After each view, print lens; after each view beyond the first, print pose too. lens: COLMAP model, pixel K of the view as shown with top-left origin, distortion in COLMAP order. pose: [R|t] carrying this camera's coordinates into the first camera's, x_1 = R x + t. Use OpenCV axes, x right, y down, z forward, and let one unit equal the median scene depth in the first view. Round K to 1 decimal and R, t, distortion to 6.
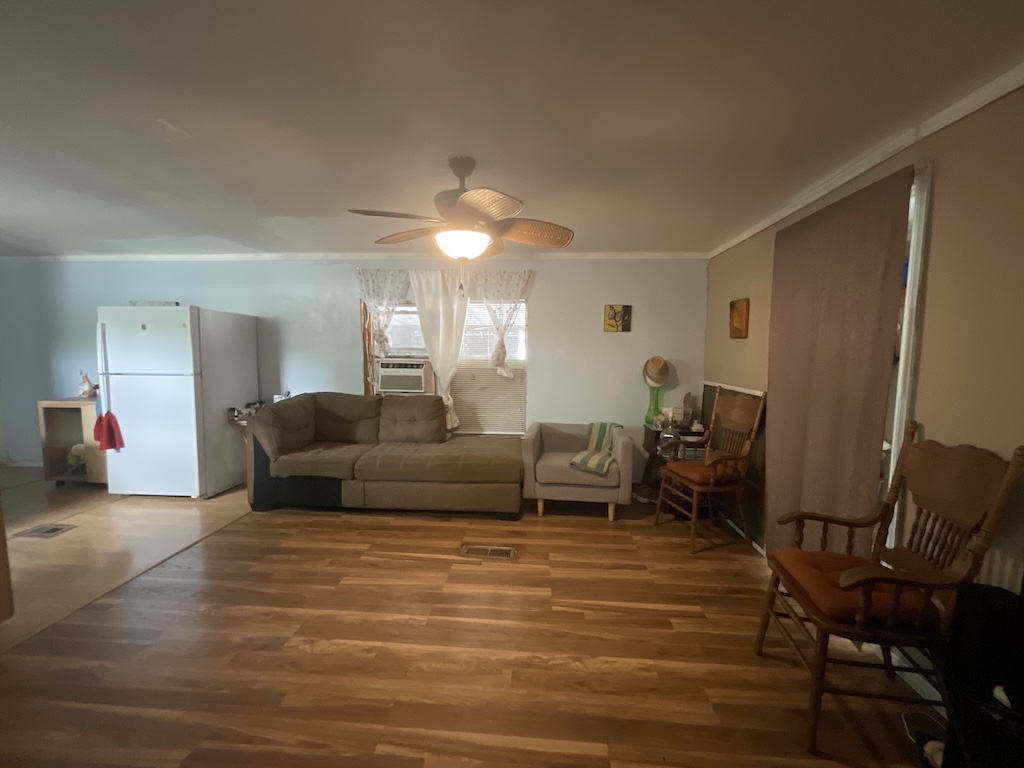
lens RADIAL K [[412.8, 0, 511.4], [0, 412.8, 386.1], [0, 0, 1]] dist [-0.001243, -0.000067]
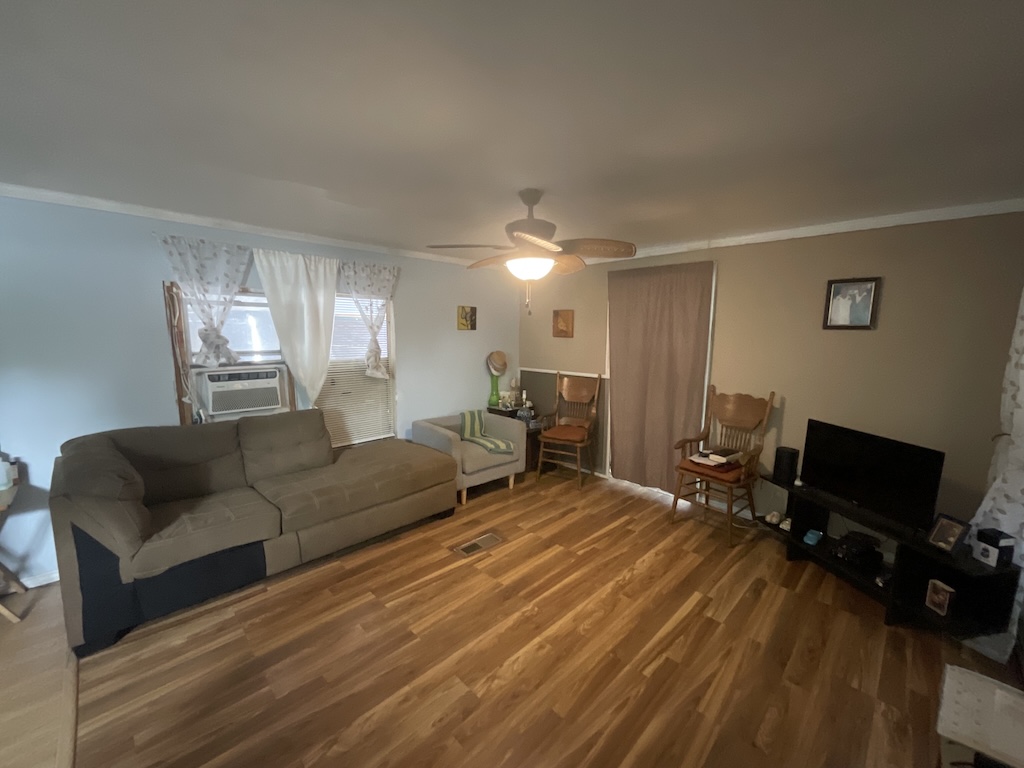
lens RADIAL K [[412.8, 0, 509.9], [0, 412.8, 386.7], [0, 0, 1]] dist [-0.001243, -0.000067]
pose [[0.660074, -0.106386, 0.743629, -0.647007], [0.067018, 0.994313, 0.082762, -0.076850], [-0.748205, -0.004792, 0.663450, 0.196113]]
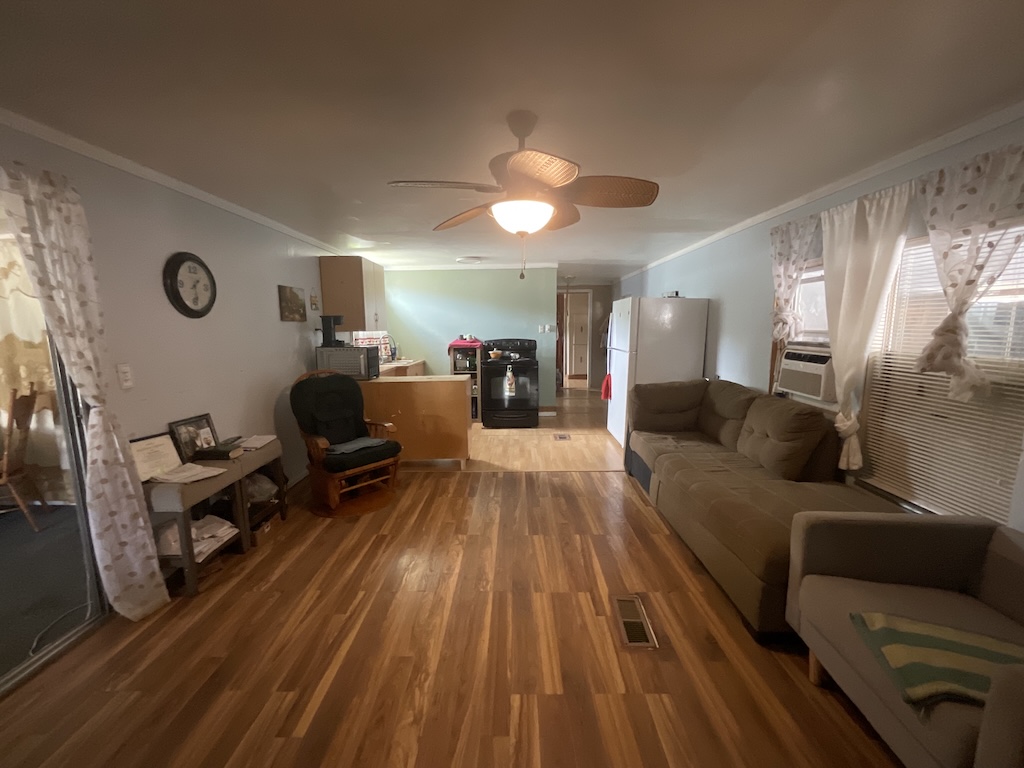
lens RADIAL K [[412.8, 0, 511.8], [0, 412.8, 386.7], [0, 0, 1]] dist [-0.001243, -0.000067]
pose [[0.062498, 0.140713, -0.988076, 0.499325], [-0.085255, 0.987145, 0.135187, -0.068043], [0.994397, 0.075790, 0.073691, 0.601239]]
